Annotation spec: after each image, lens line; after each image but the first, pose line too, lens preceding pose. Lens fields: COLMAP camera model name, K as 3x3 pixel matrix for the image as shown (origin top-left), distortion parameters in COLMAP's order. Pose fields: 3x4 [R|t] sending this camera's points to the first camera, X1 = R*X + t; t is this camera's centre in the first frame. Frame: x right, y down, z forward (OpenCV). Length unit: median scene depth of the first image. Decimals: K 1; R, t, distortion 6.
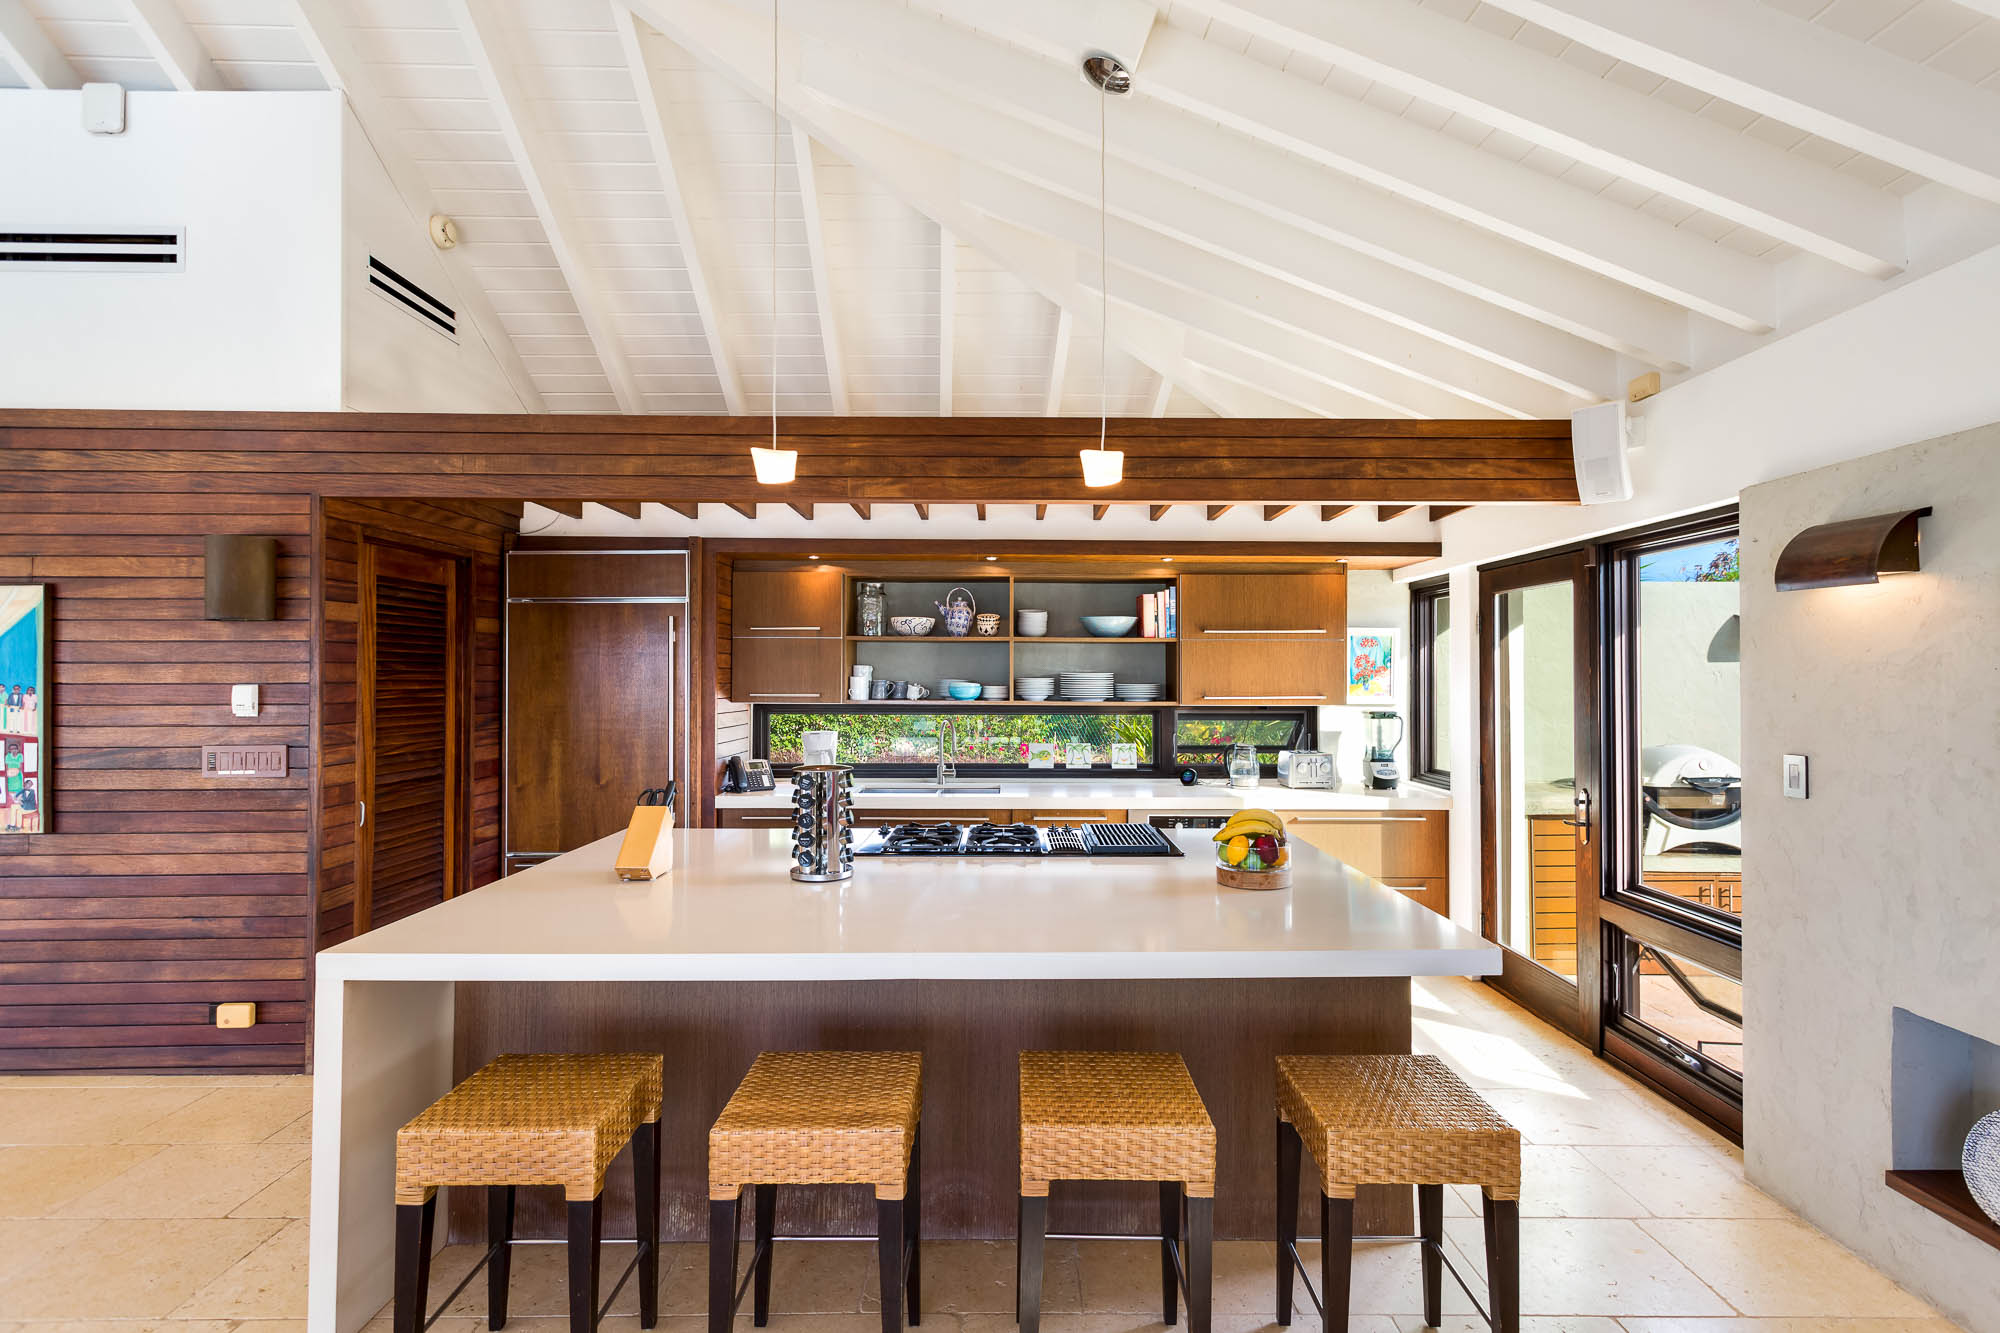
lens RADIAL K [[963.2, 0, 1000.0], [0, 963.2, 666.5], [0, 0, 1]] dist [-0.002982, 0.016460]
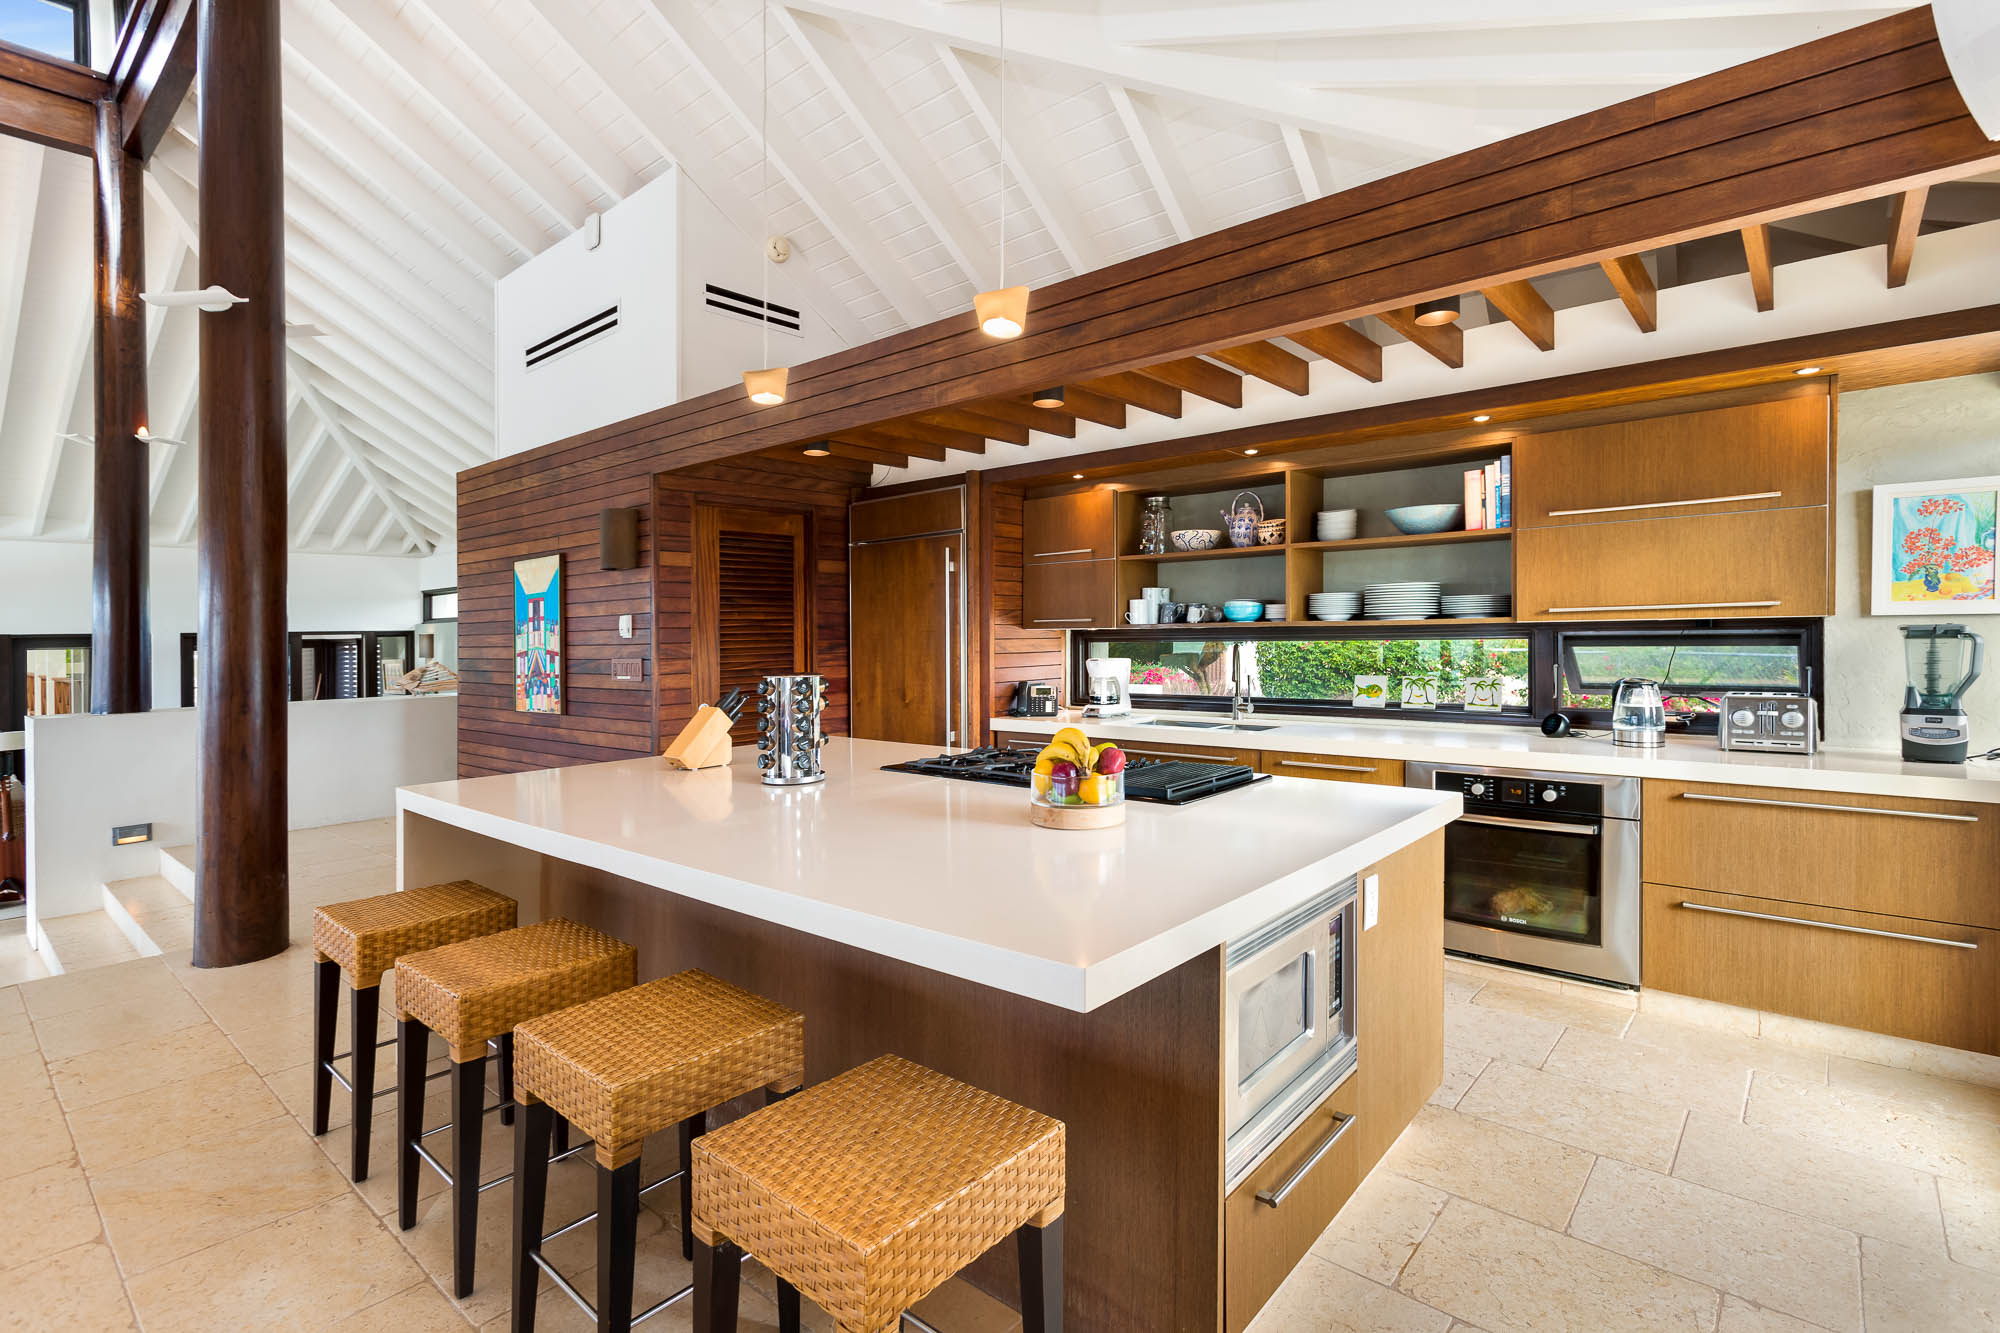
lens RADIAL K [[944.2, 0, 993.1], [0, 944.2, 638.5], [0, 0, 1]] dist [0.001783, 0.001297]
pose [[0.748350, -0.011416, -0.663206, 0.387136], [0.025763, 0.999598, 0.011864, 0.036949], [0.662804, -0.025965, 0.748343, 0.242357]]
